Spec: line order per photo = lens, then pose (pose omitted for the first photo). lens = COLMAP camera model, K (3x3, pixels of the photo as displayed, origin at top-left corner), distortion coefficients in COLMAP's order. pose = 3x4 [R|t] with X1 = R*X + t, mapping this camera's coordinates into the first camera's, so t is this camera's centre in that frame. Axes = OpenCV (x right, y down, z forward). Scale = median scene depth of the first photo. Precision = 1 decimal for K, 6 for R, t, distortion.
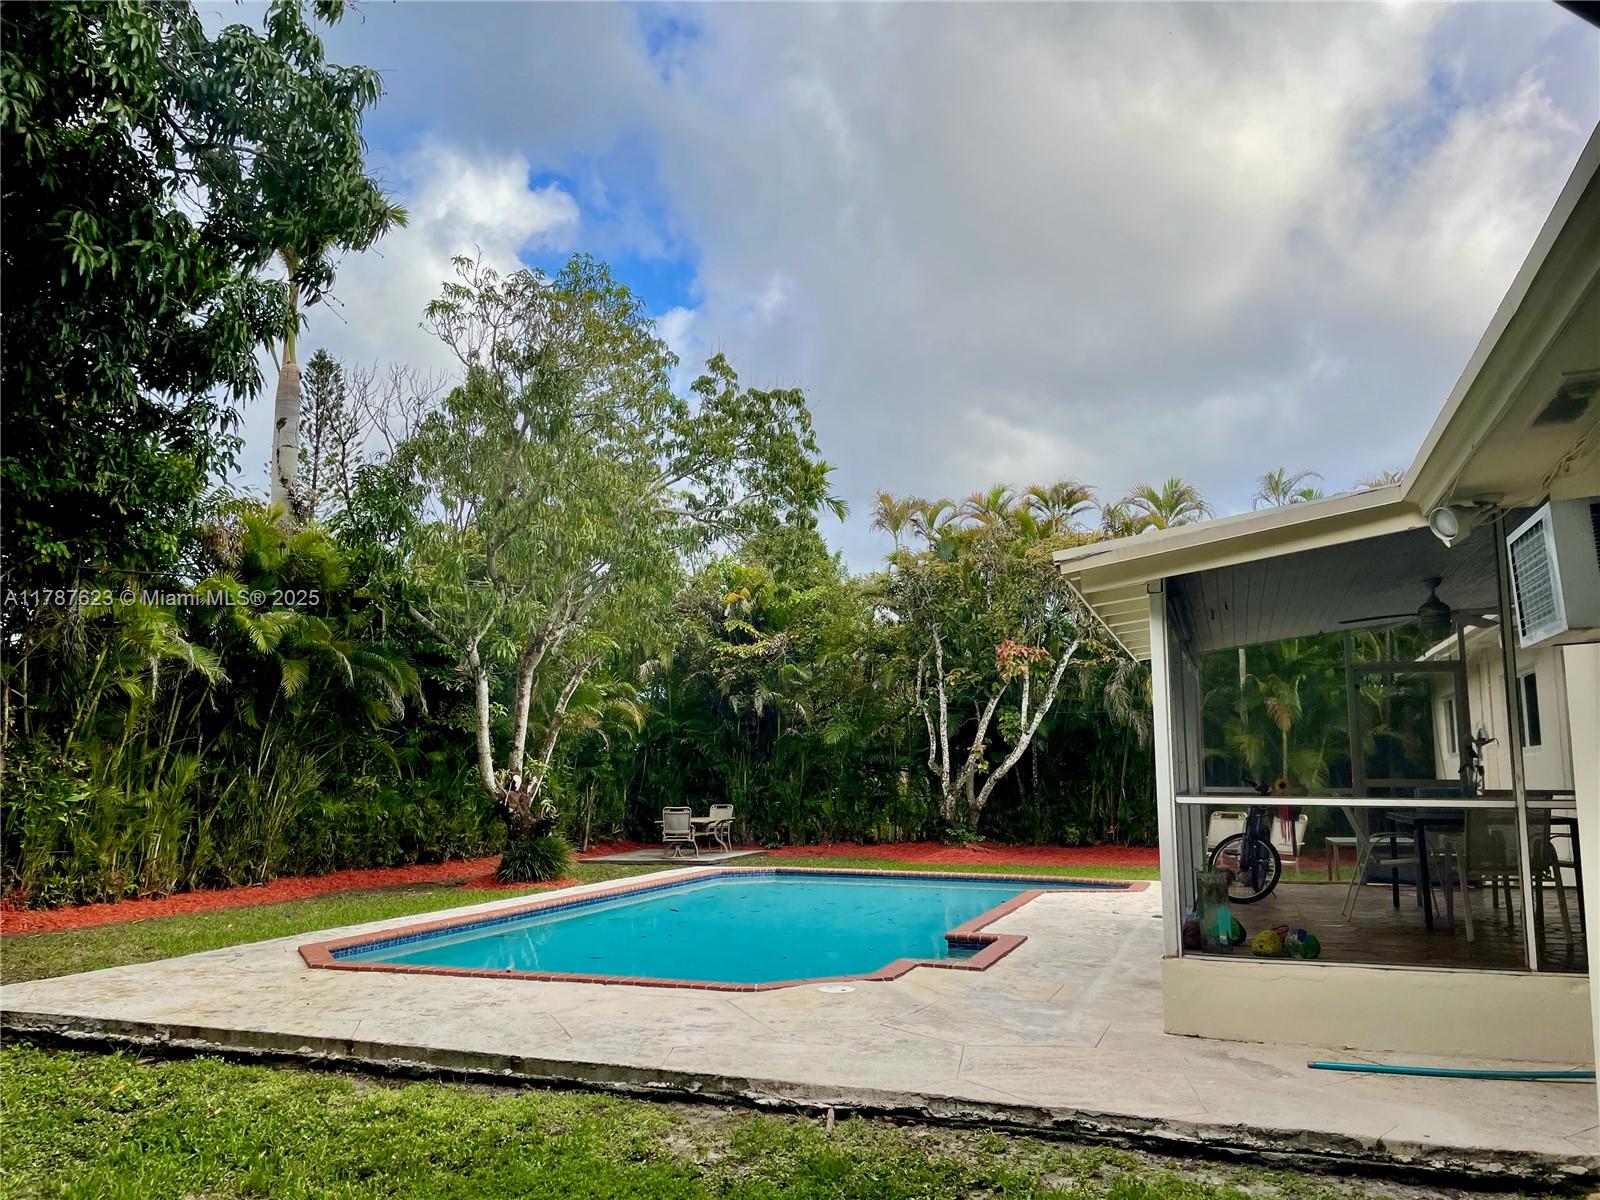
lens RADIAL K [[1200.6, 0, 818.5], [0, 1200.6, 610.1], [0, 0, 1]] dist [0.073734, -0.089794]
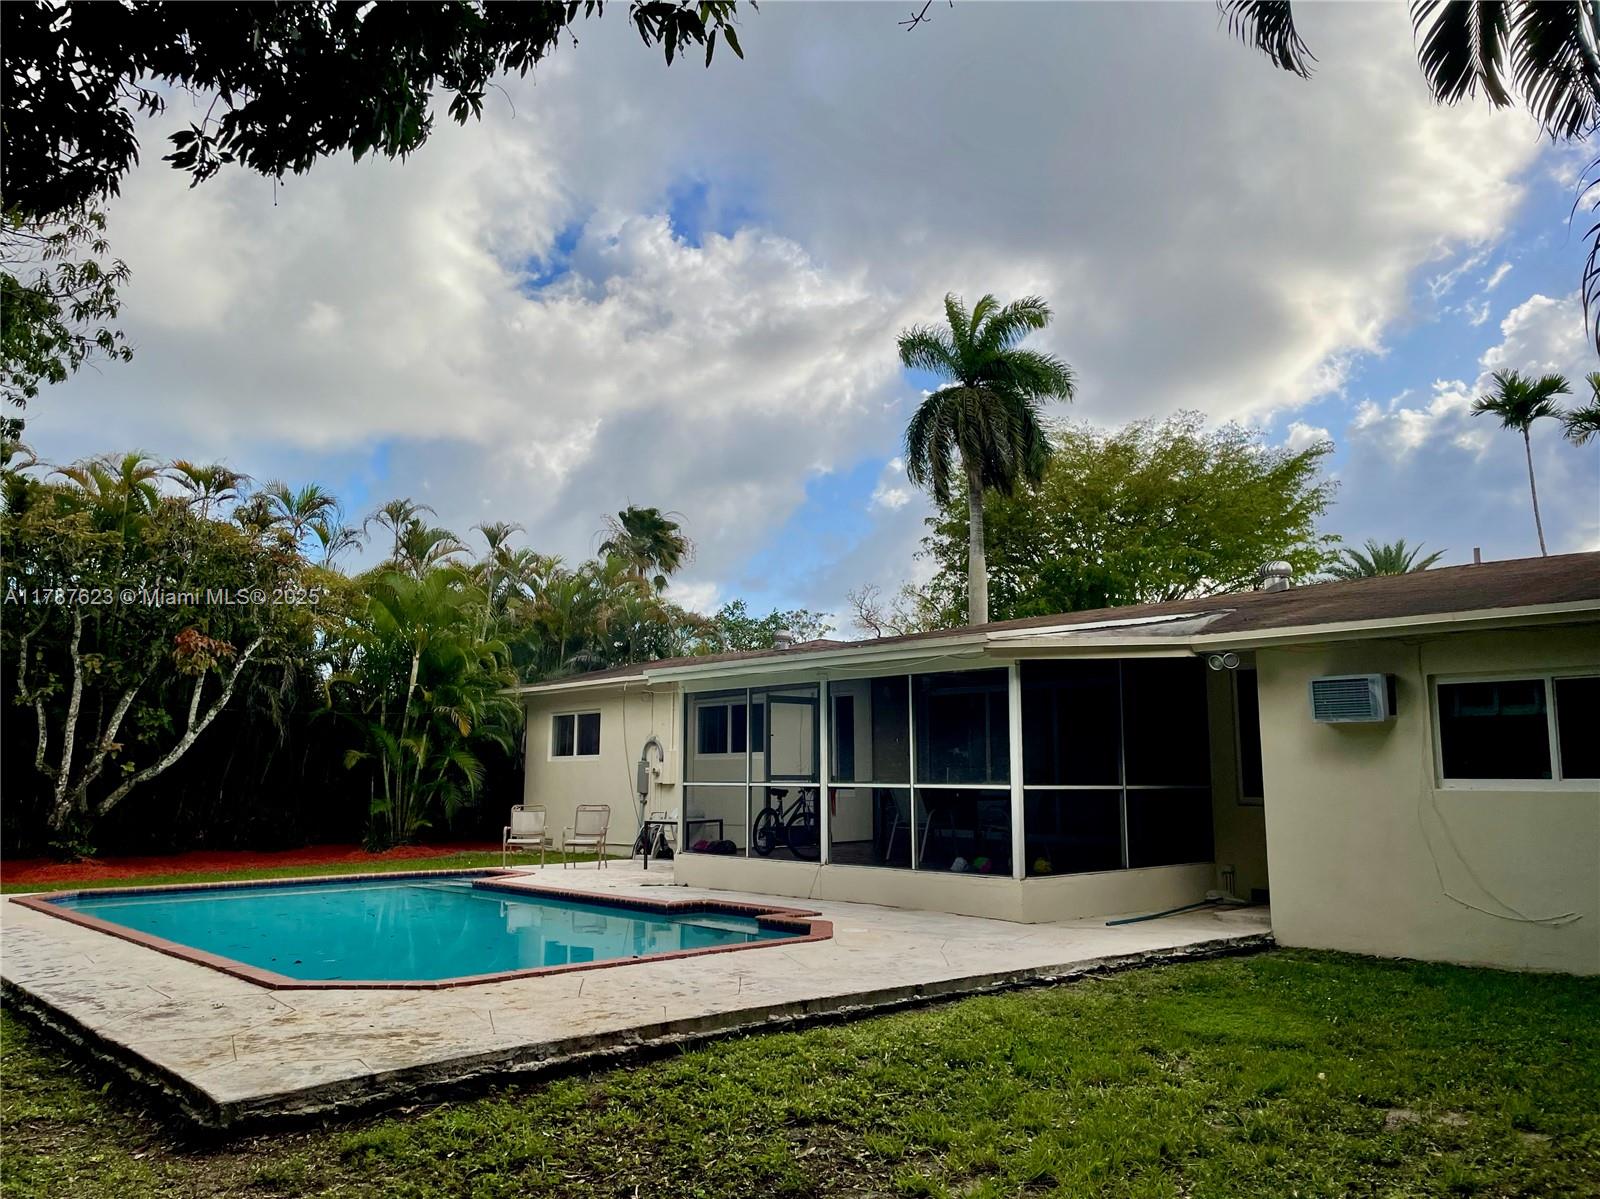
lens RADIAL K [[1200.6, 0, 818.5], [0, 1200.6, 609.6], [0, 0, 1]] dist [0.073734, -0.089794]
pose [[0.501583, 0.115450, 0.857371, -1.301580], [-0.114486, 0.991197, -0.066493, 0.055299], [-0.857501, -0.064805, 0.510385, 0.394280]]
